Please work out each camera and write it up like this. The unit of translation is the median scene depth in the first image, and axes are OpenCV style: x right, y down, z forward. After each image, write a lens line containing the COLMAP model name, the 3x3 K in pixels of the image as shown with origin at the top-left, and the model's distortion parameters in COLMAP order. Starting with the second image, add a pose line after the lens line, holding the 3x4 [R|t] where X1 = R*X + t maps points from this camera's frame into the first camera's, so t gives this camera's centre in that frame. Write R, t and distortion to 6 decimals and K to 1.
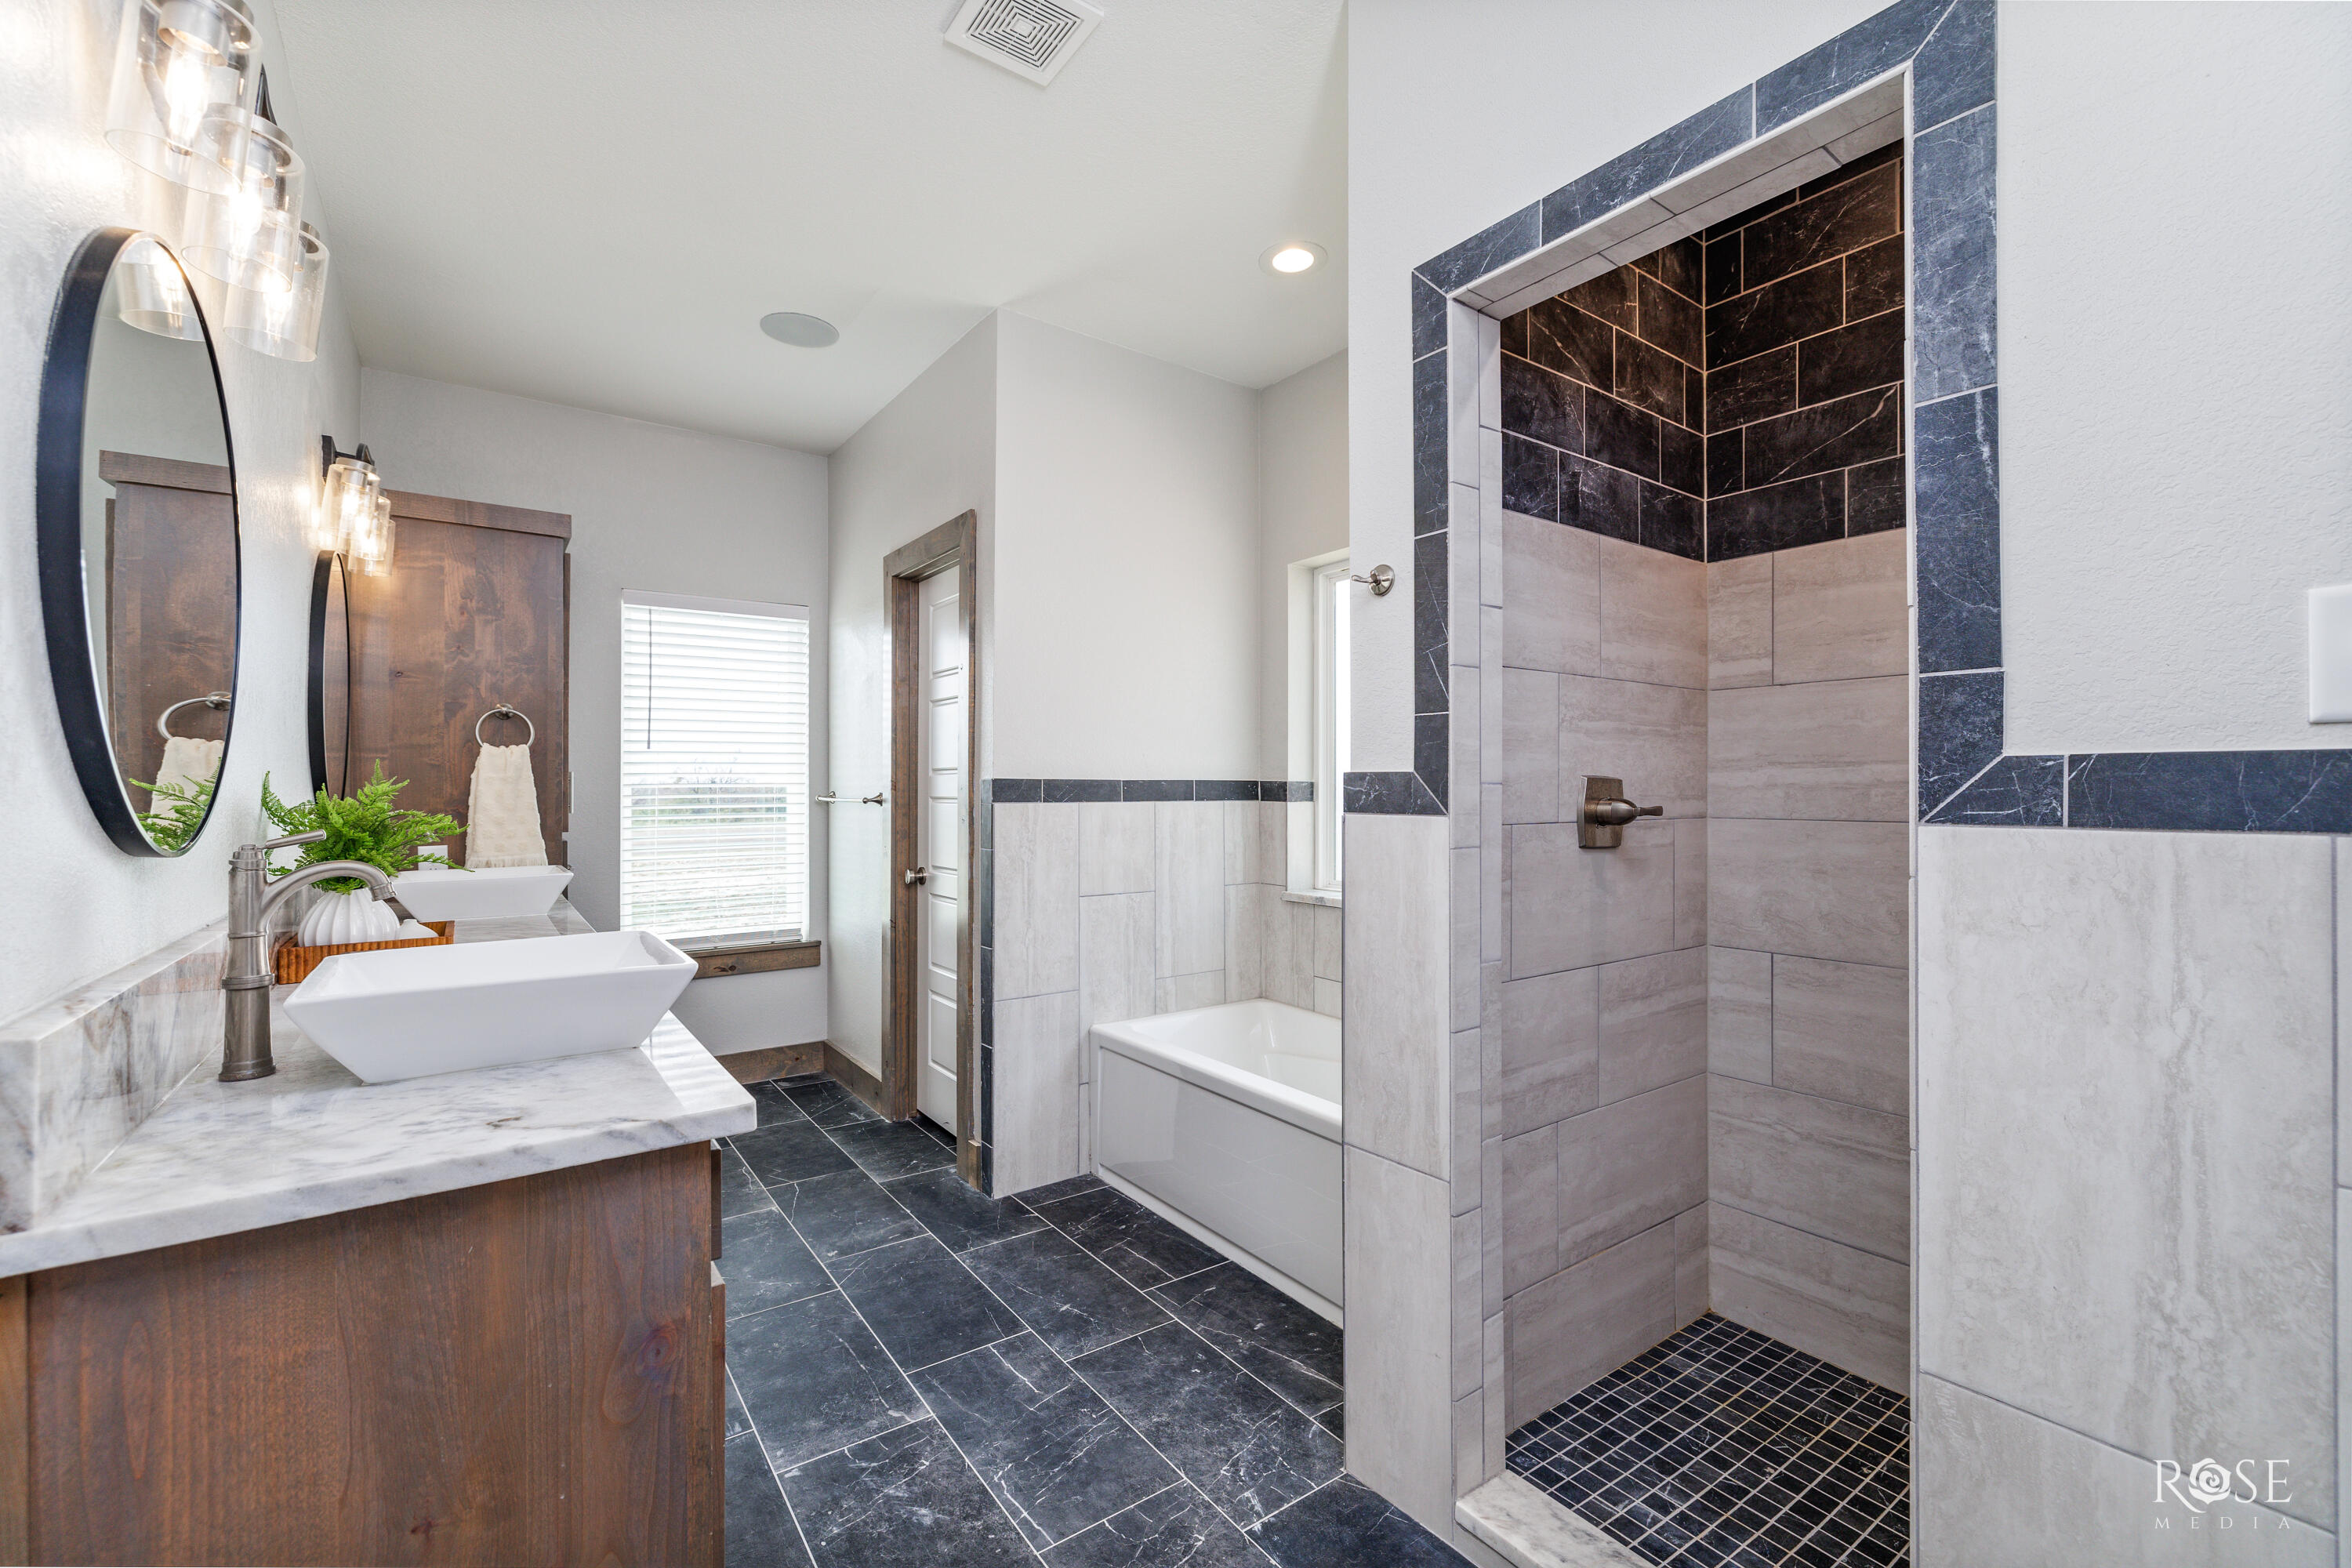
lens RADIAL K [[982.1, 0, 1171.7], [0, 982.1, 783.7], [0, 0, 1]] dist [-0.000437, 0.000082]
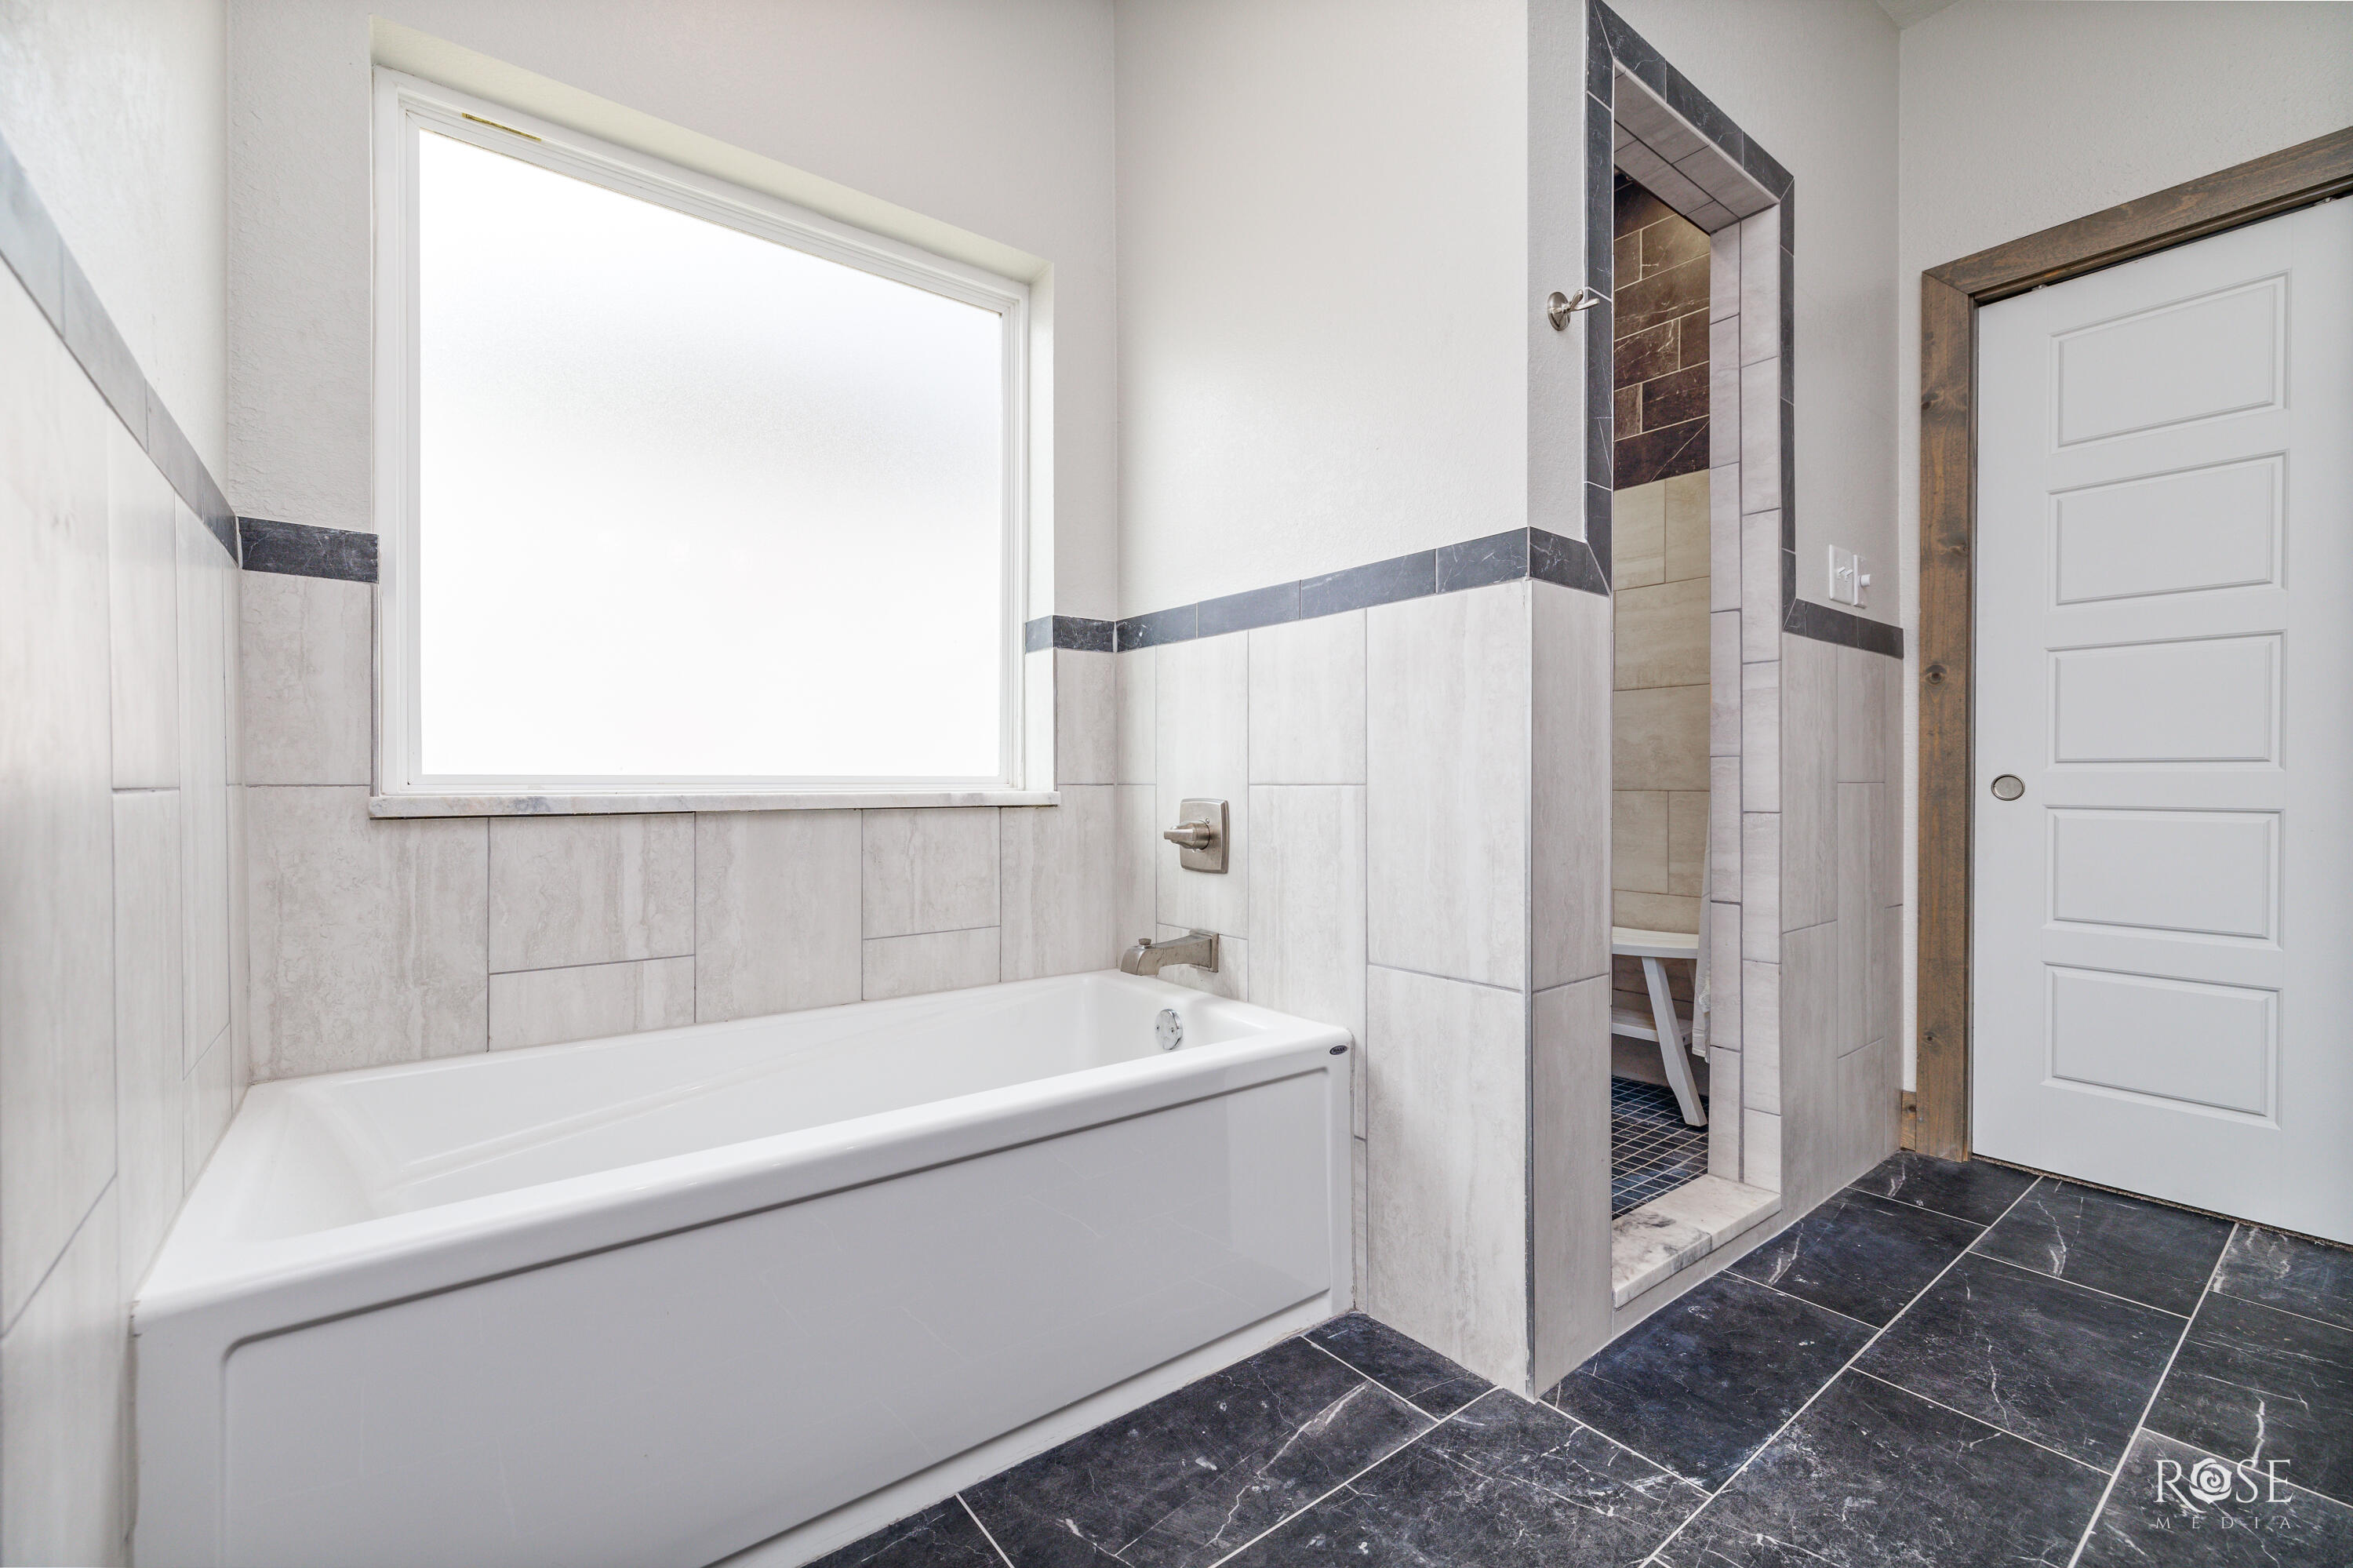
lens RADIAL K [[982.6, 0, 1170.1], [0, 982.6, 786.0], [0, 0, 1]] dist [-0.000437, 0.000082]
pose [[-0.031600, -0.005899, 0.999483, -0.622388], [-0.006914, 0.999960, 0.005683, 0.200227], [-0.999477, -0.006730, -0.031639, 1.349760]]
